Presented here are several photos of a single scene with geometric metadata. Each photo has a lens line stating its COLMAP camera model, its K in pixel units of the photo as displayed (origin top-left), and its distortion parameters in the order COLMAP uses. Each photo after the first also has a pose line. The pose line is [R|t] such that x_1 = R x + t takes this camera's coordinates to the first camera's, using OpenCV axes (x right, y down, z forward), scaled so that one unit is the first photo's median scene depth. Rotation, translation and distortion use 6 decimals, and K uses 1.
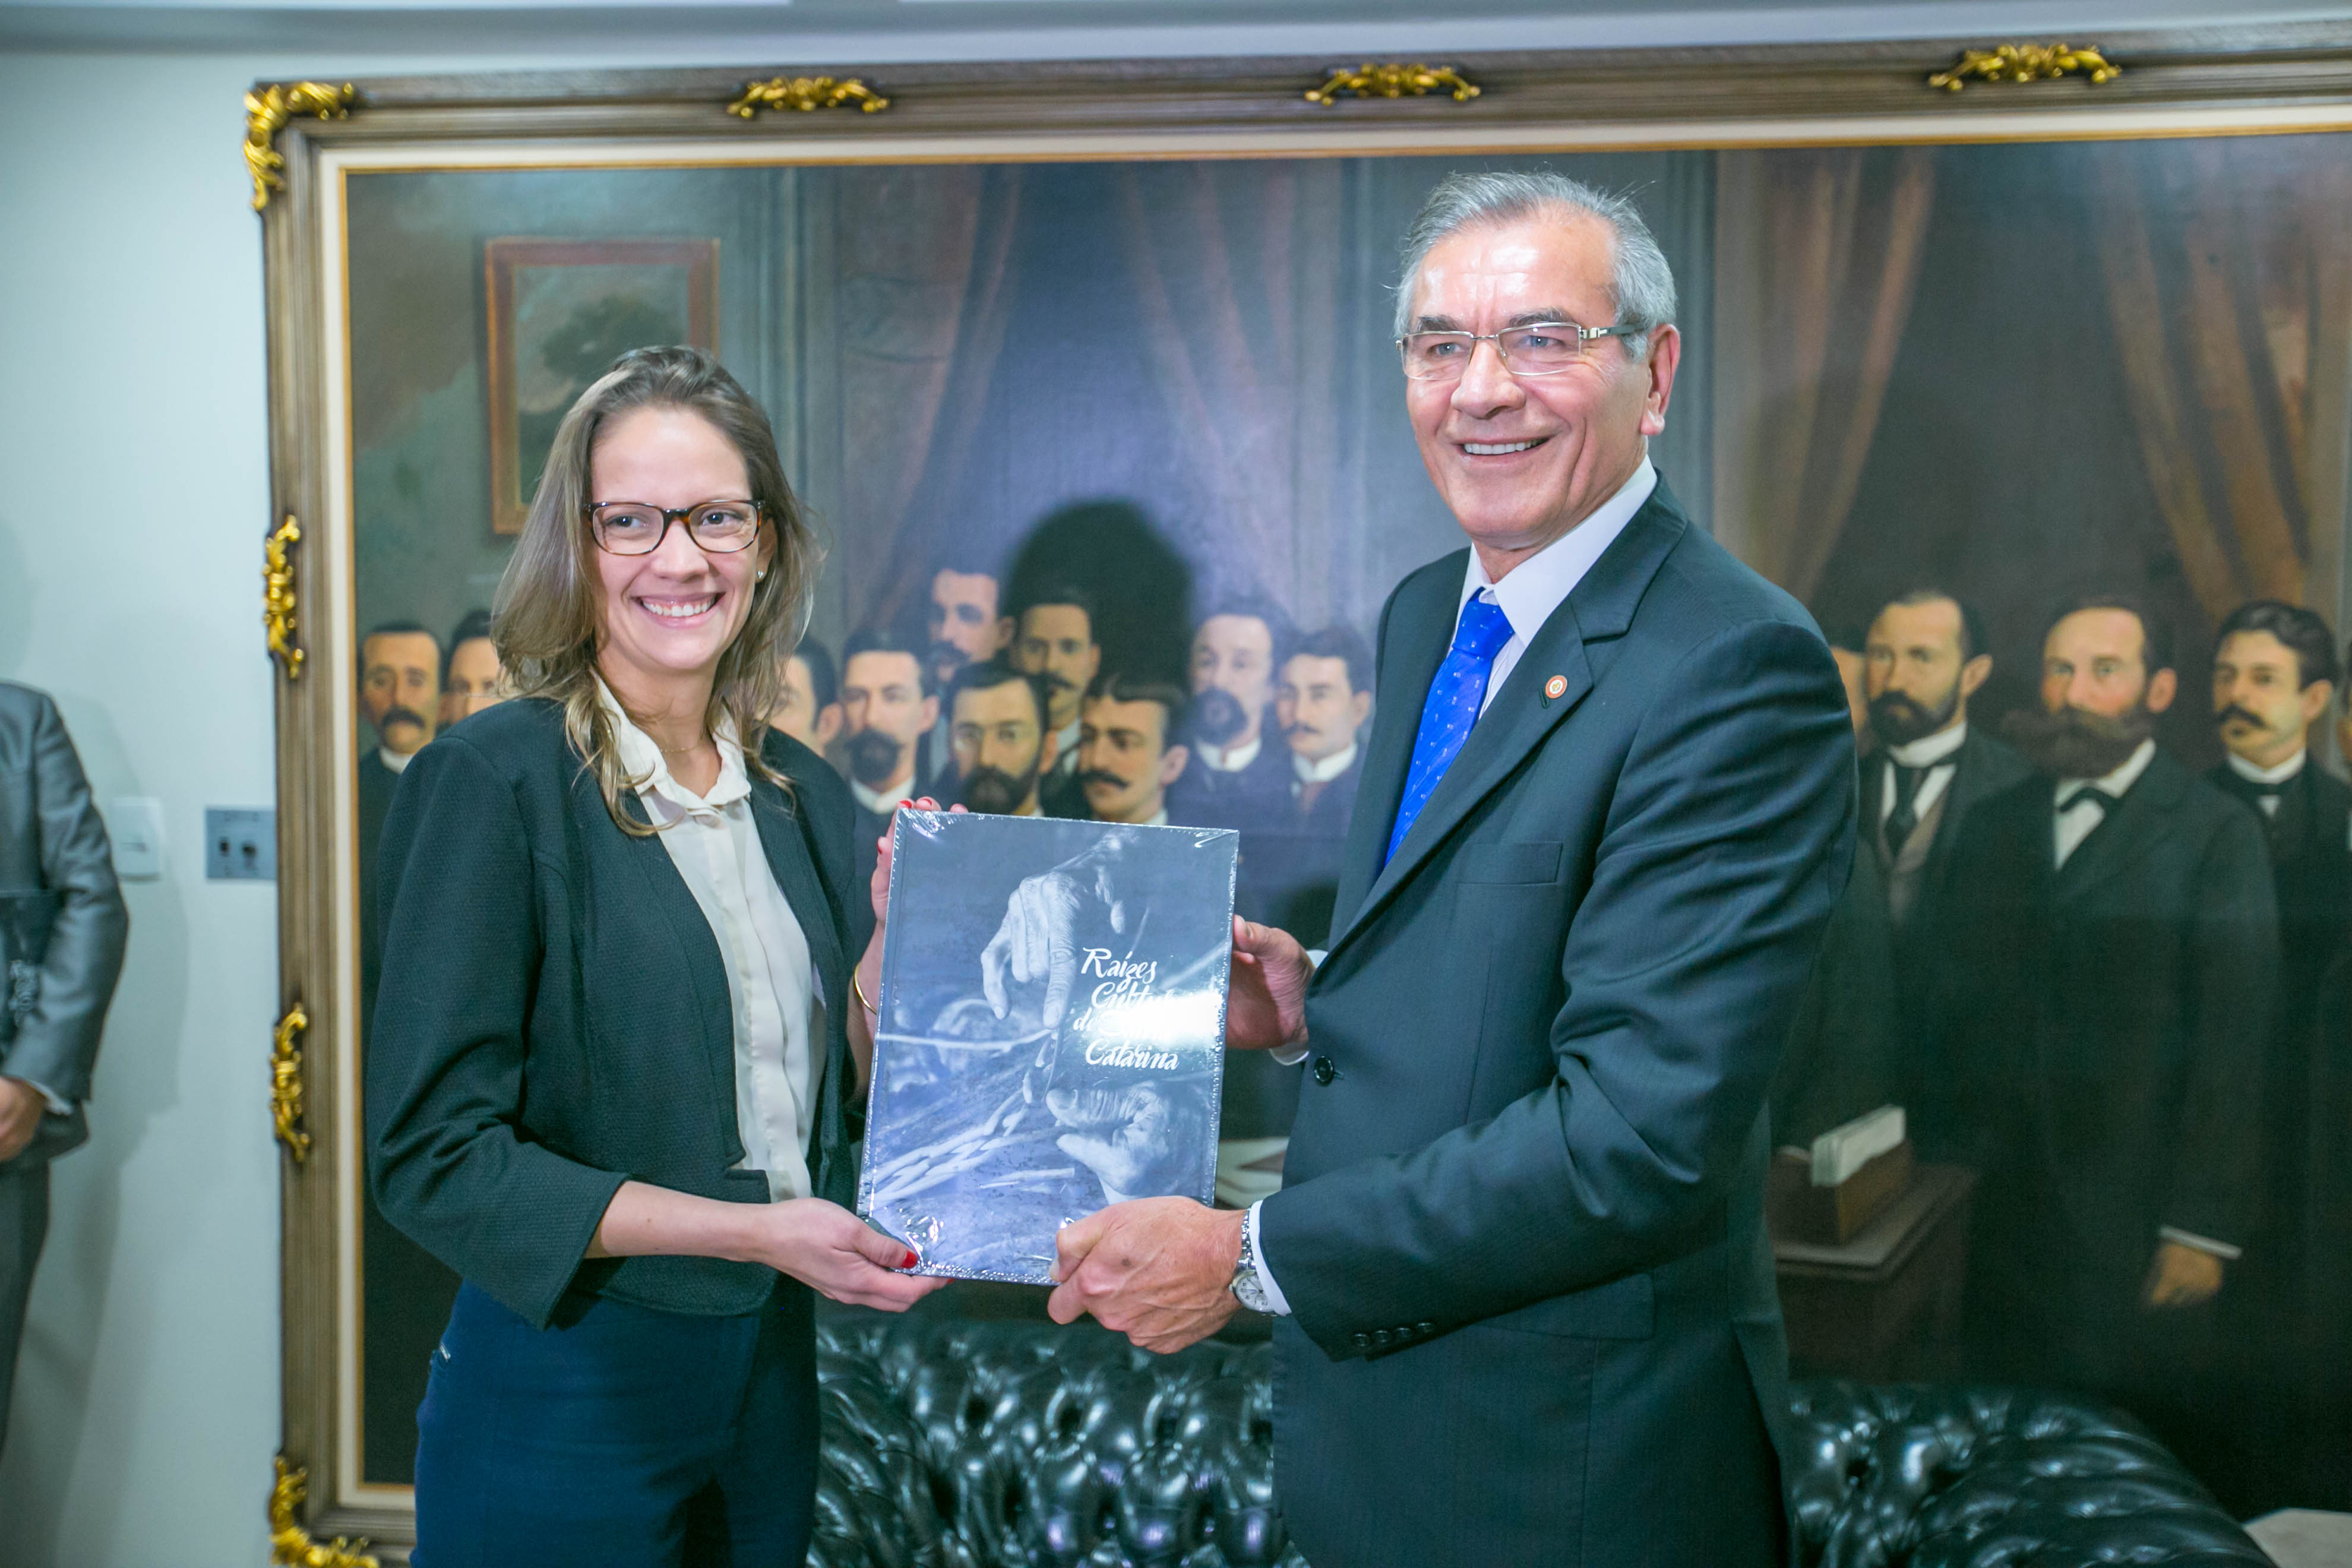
lens RADIAL K [[2208.1, 0, 1173.7], [0, 2208.1, 780.2], [0, 0, 1]] dist [-0.000073, 0.131984]
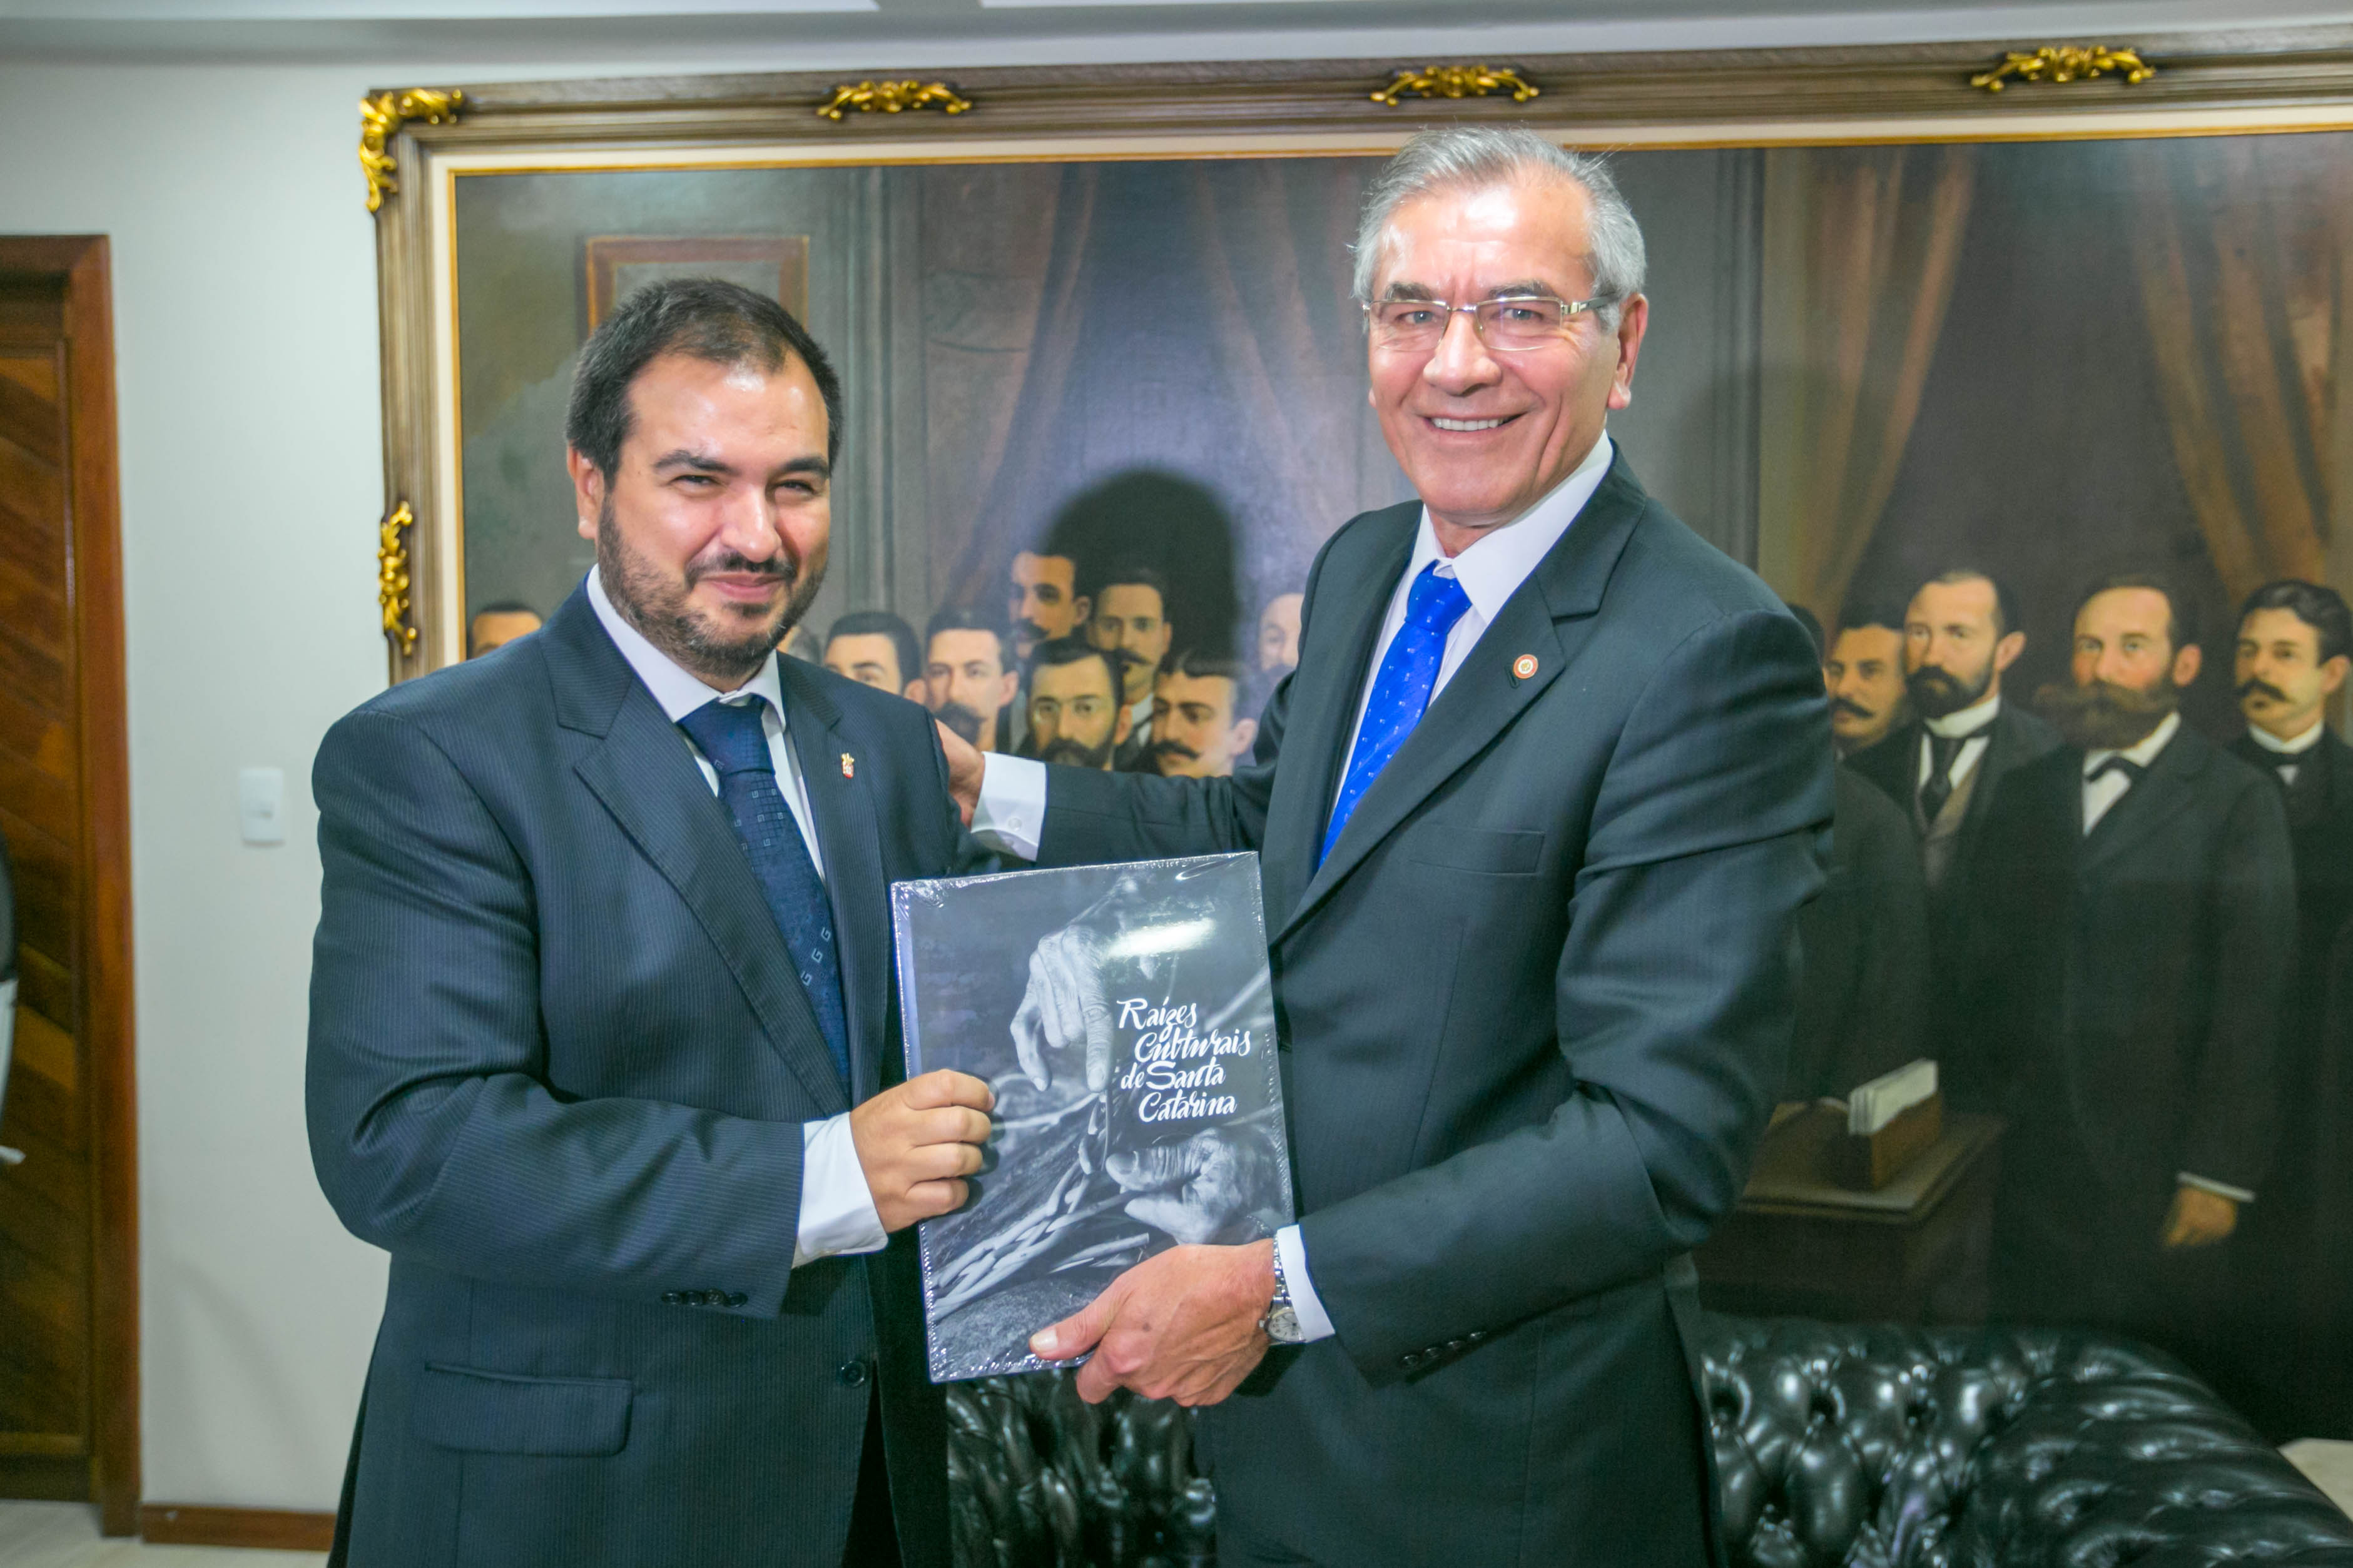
lens RADIAL K [[2003.5, 0, 1176.2], [0, 2003.5, 783.0], [0, 0, 1]] dist [-0.018844, 0.101140]
pose [[0.999999, -0.000961, -0.000744, -0.030955], [0.000974, 0.999830, 0.018424, -0.002474], [0.000727, -0.018425, 0.999830, 0.045608]]
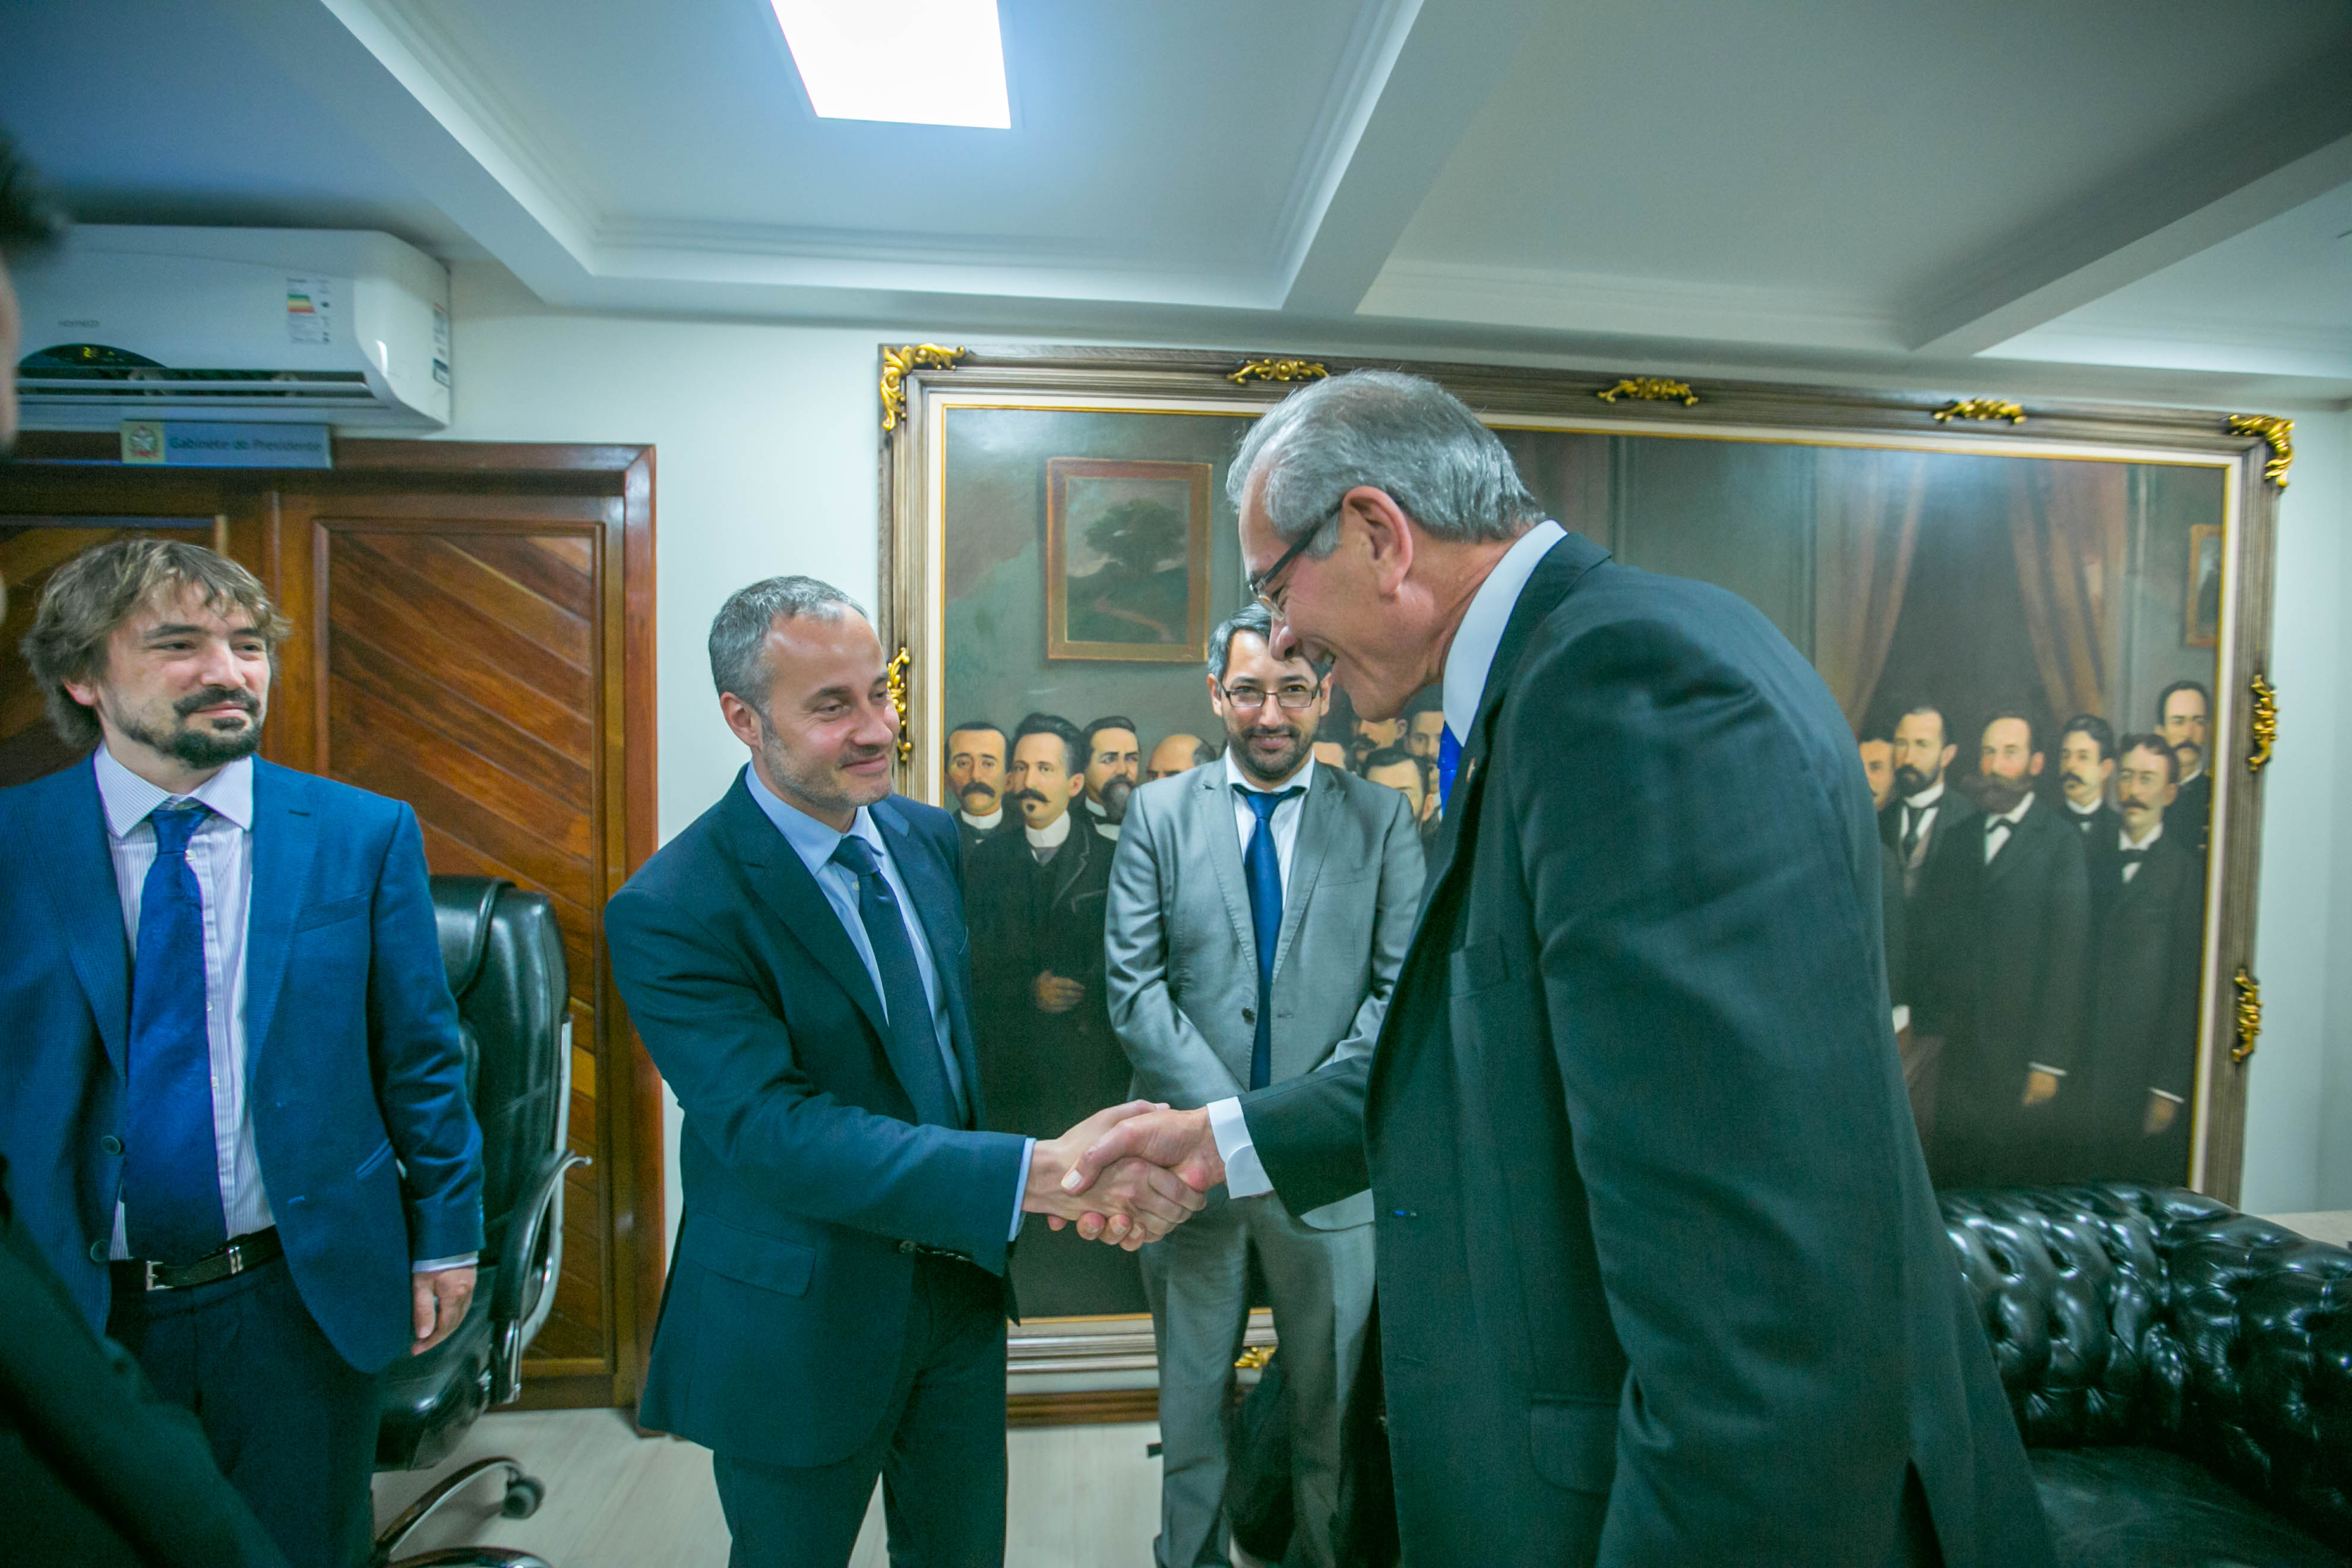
lens RADIAL K [[1069.7, 0, 1172.6], [0, 1069.7, 782.7], [0, 0, 1]] dist [-0.067089, 0.029816]
pose [[0.975204, -0.009805, 0.221090, -0.396847], [0.014849, 0.999666, -0.021162, -0.016809], [-0.220808, 0.023921, 0.975024, 0.320898]]
